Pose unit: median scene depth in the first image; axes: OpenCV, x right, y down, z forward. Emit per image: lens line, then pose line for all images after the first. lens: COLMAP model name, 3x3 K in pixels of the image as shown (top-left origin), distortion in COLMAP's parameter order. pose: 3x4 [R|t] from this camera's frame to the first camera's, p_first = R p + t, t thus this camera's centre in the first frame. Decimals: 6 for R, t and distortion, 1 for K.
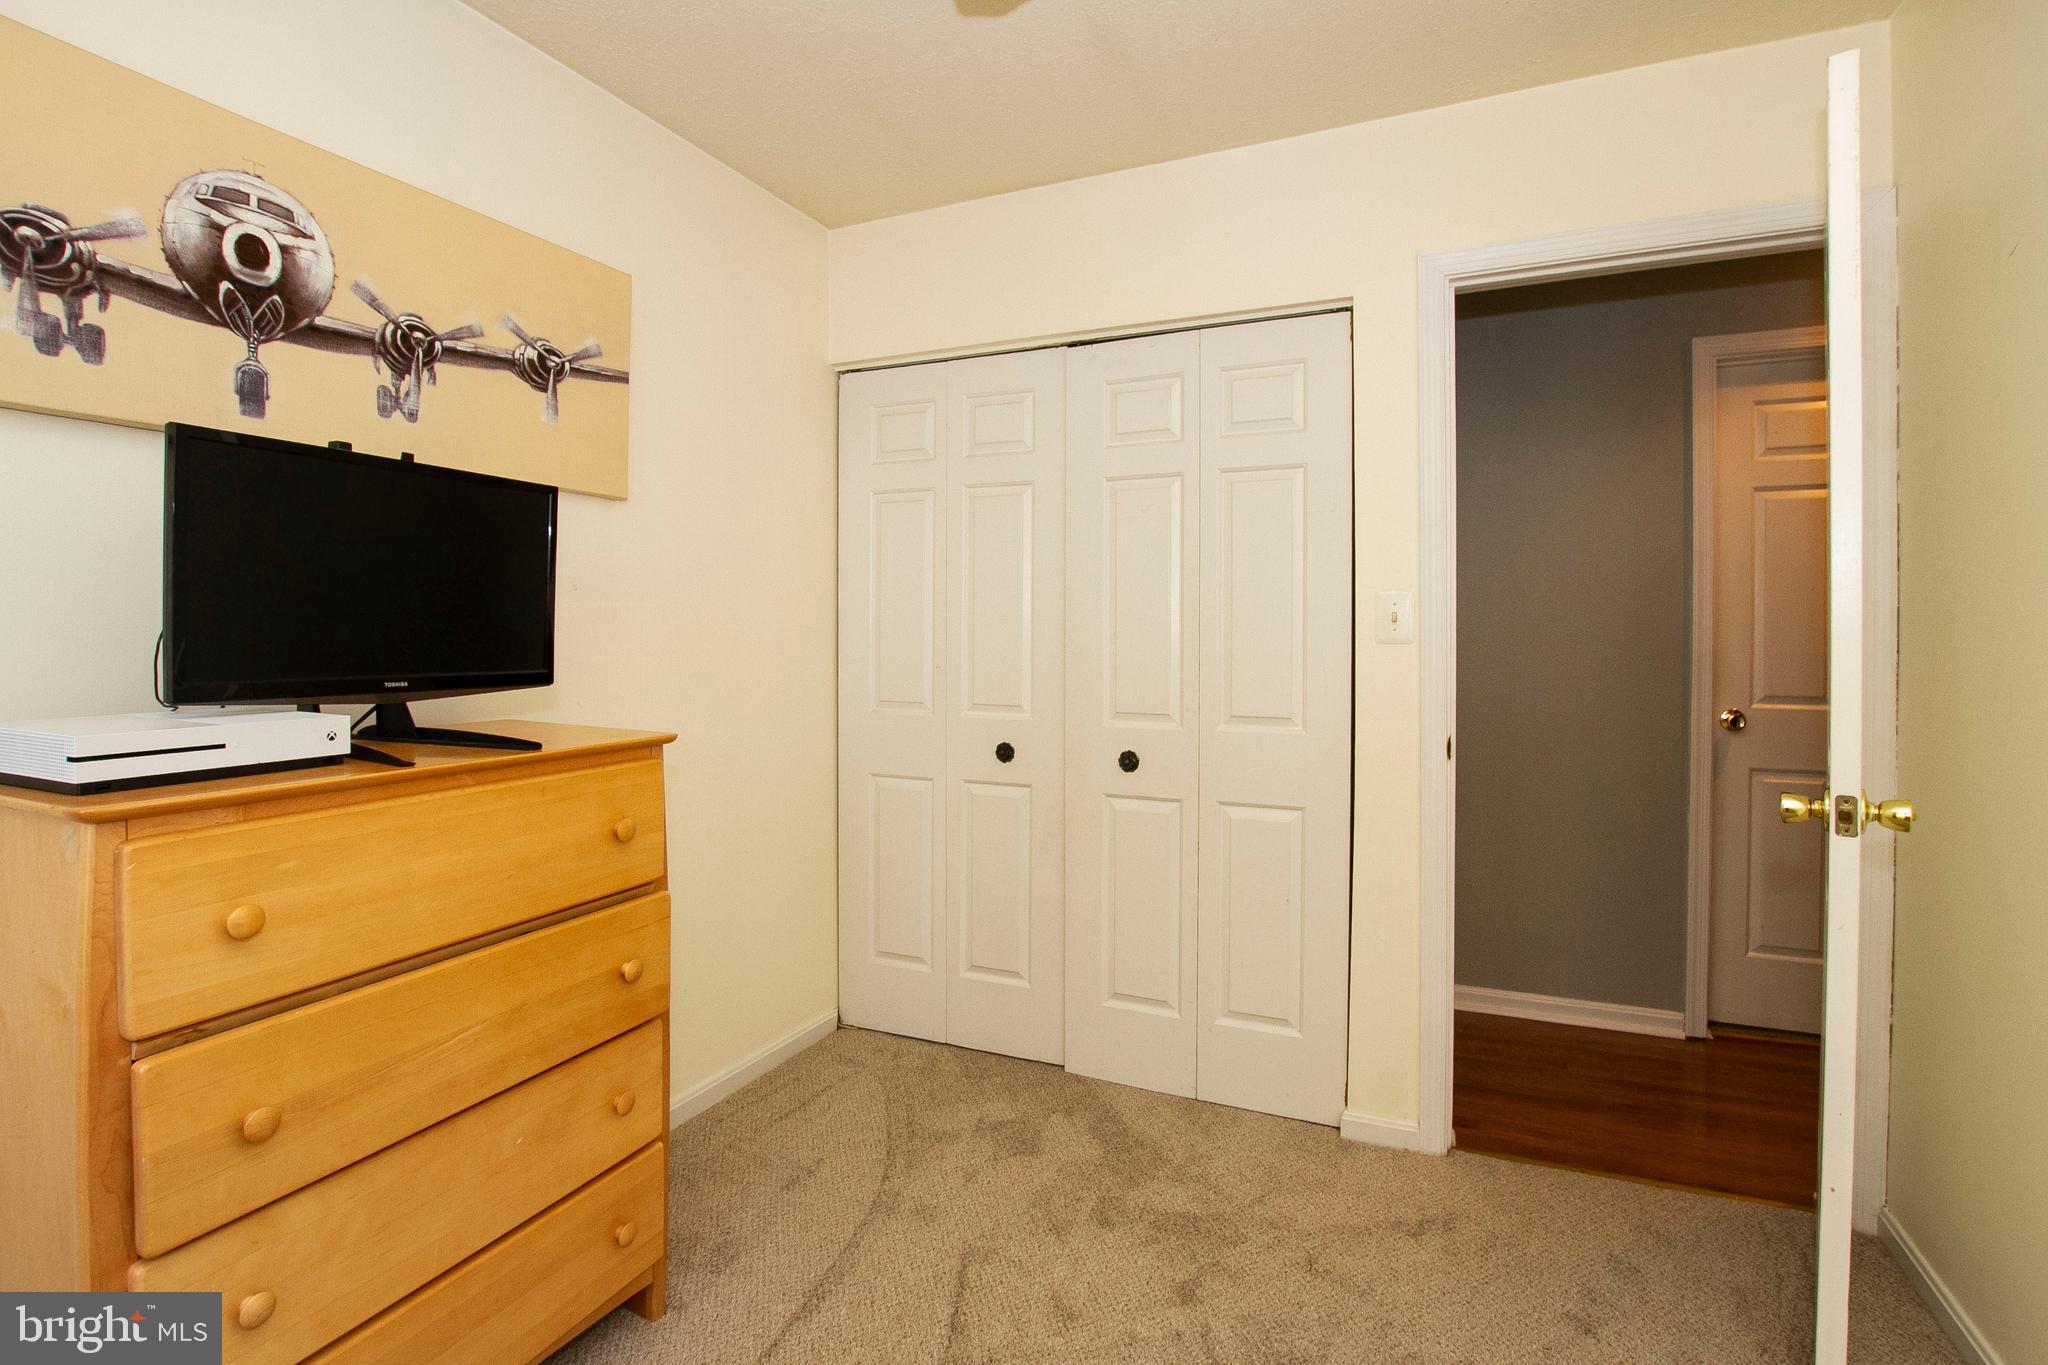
lens RADIAL K [[984.2, 0, 1022.3], [0, 984.2, 620.4], [0, 0, 1]] dist [-0.028596, 0.002638]
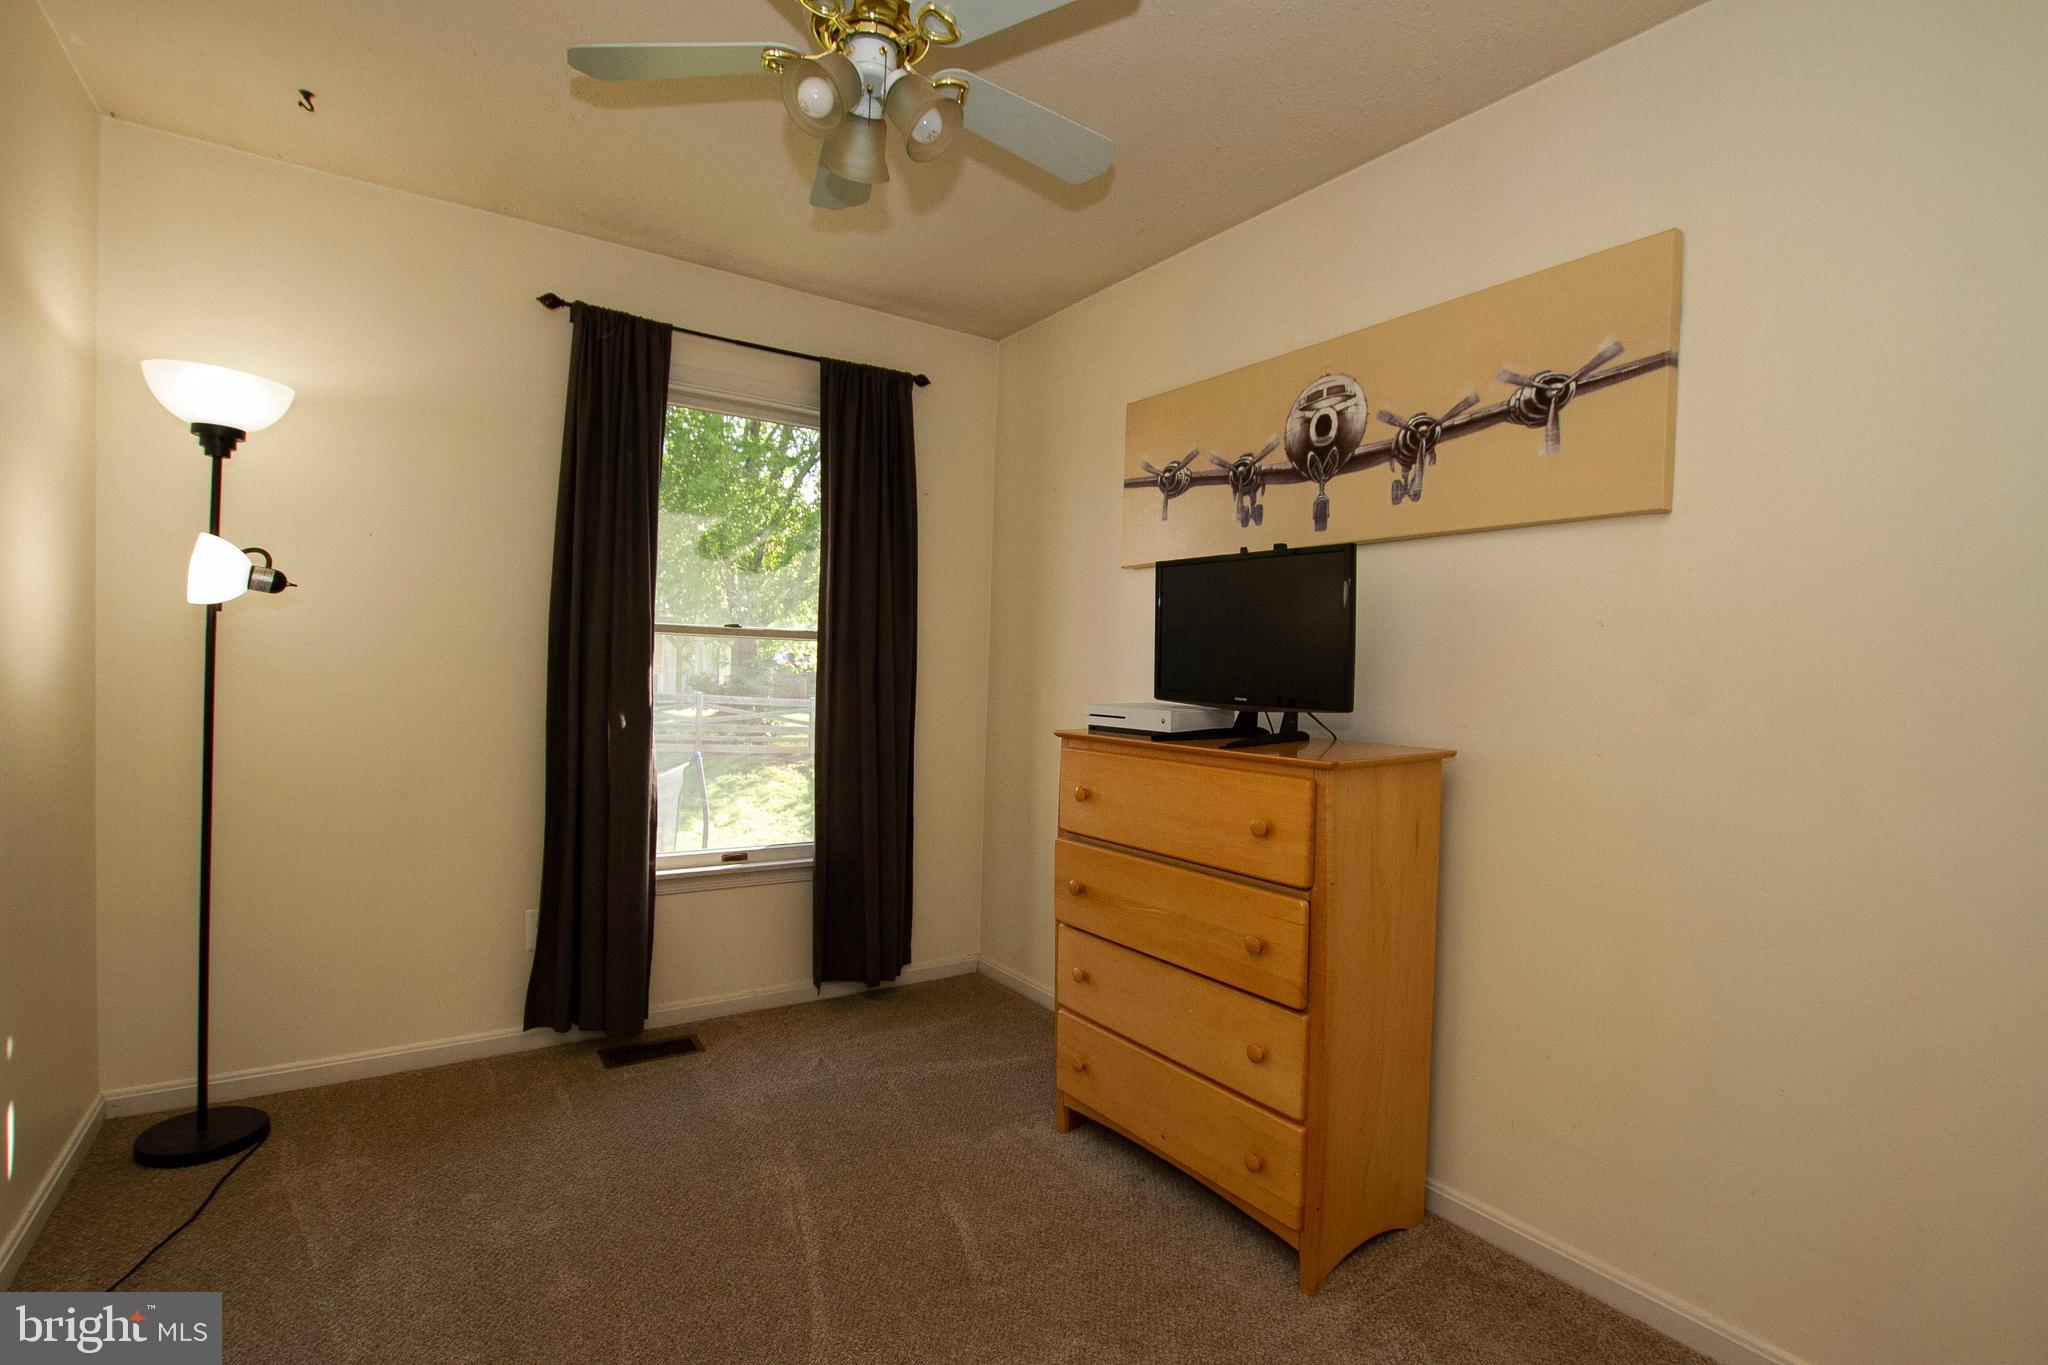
lens RADIAL K [[984.2, 0, 1026.0], [0, 984.2, 678.7], [0, 0, 1]] dist [-0.028596, 0.002638]
pose [[-0.540210, -0.008452, -0.841488, 0.711799], [-0.025069, 0.999667, 0.006053, 0.027525], [0.841157, 0.024365, -0.540242, 1.308830]]
